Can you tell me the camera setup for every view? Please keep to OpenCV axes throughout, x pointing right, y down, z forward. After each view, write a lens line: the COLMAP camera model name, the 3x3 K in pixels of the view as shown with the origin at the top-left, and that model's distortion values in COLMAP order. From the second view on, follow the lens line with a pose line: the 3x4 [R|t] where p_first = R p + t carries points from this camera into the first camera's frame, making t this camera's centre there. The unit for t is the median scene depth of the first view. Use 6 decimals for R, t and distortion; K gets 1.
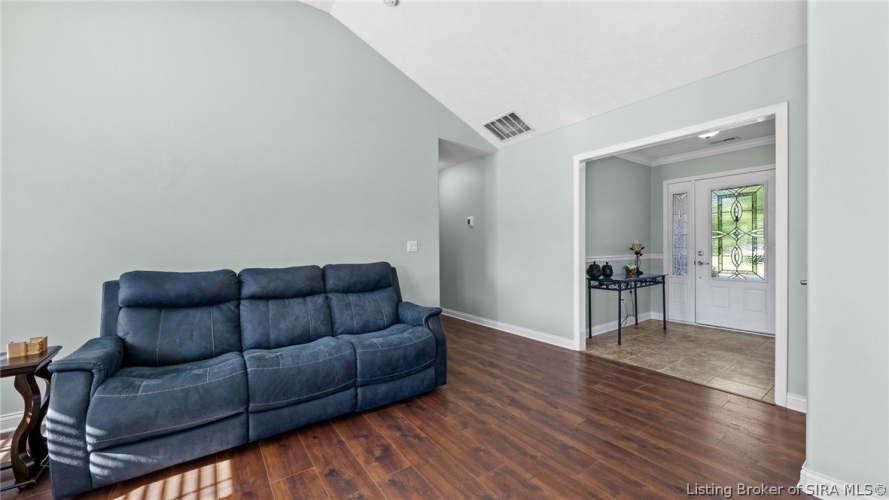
lens RADIAL K [[362.3, 0, 445.5], [0, 362.3, 249.1], [0, 0, 1]] dist [-0.012513, 0.000278]
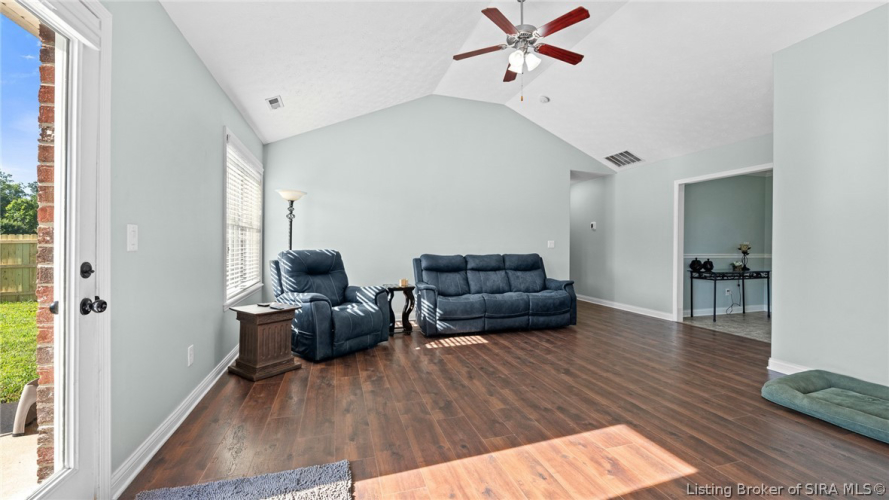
lens RADIAL K [[362.3, 0, 437.5], [0, 362.3, 244.2], [0, 0, 1]] dist [-0.012513, 0.000278]
pose [[0.943177, 0.015916, -0.331911, -0.045087], [-0.016652, 0.999861, 0.000626, -0.000354], [0.331874, 0.004936, 0.943311, -0.683969]]
